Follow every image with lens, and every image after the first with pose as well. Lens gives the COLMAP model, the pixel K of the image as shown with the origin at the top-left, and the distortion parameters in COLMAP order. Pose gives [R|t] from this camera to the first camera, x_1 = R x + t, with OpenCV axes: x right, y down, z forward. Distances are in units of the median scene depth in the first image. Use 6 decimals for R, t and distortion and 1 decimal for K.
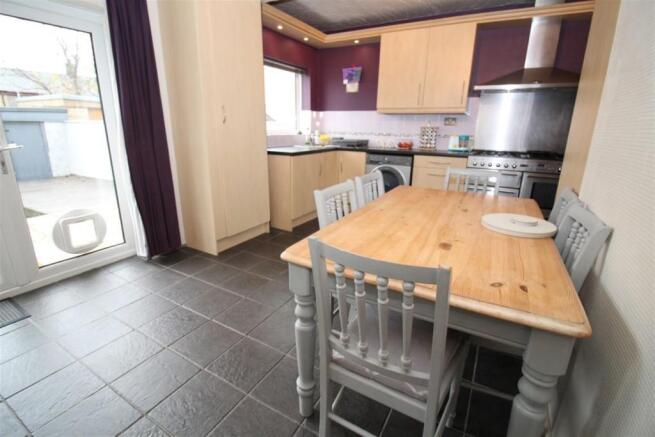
lens RADIAL K [[305.5, 0, 326.8], [0, 305.5, 209.3], [0, 0, 1]] dist [-0.016376, -0.001123]
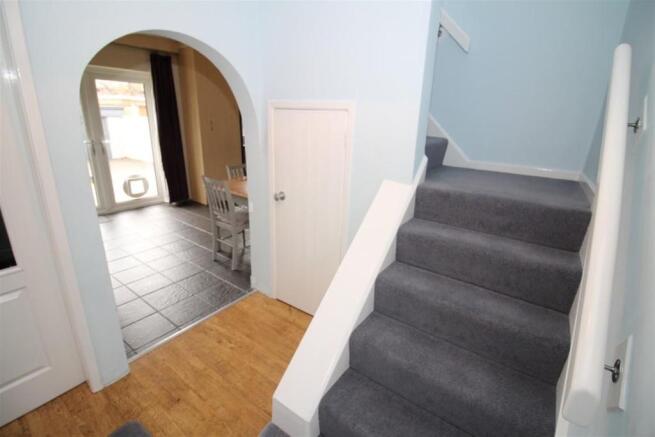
lens RADIAL K [[305.5, 0, 326.8], [0, 305.5, 209.3], [0, 0, 1]] dist [-0.016376, -0.001123]
pose [[0.993708, 0.048058, -0.101166, 0.551374], [-0.045235, 0.998525, 0.030026, 0.101438], [0.102460, -0.025261, 0.994416, -0.744400]]
